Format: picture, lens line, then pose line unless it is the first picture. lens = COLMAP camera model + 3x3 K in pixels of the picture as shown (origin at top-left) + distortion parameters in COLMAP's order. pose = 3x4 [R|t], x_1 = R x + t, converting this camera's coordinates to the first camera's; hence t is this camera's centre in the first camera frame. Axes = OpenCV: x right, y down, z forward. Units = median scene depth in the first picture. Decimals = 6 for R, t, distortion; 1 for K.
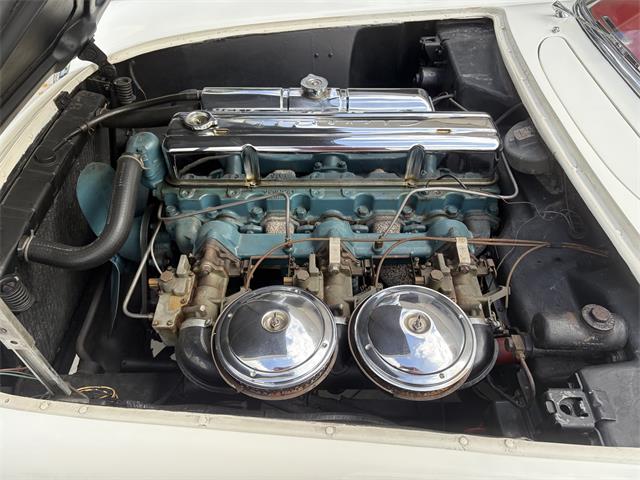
lens RADIAL K [[484.5, 0, 319.6], [0, 484.5, 239.3], [0, 0, 1]] dist [0.041385, -0.041222]
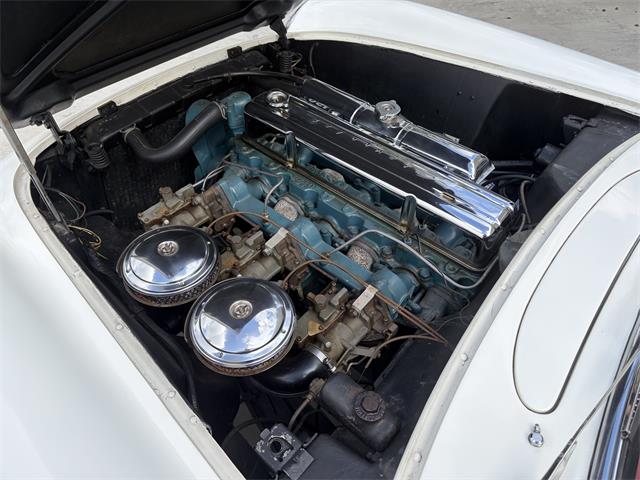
lens RADIAL K [[484.5, 0, 319.0], [0, 484.5, 240.3], [0, 0, 1]] dist [0.041385, -0.041222]
pose [[0.747052, 0.483894, -0.455807, 0.480137], [-0.485165, 0.865616, 0.123788, -0.123804], [0.454454, 0.128666, 0.881428, 0.028609]]
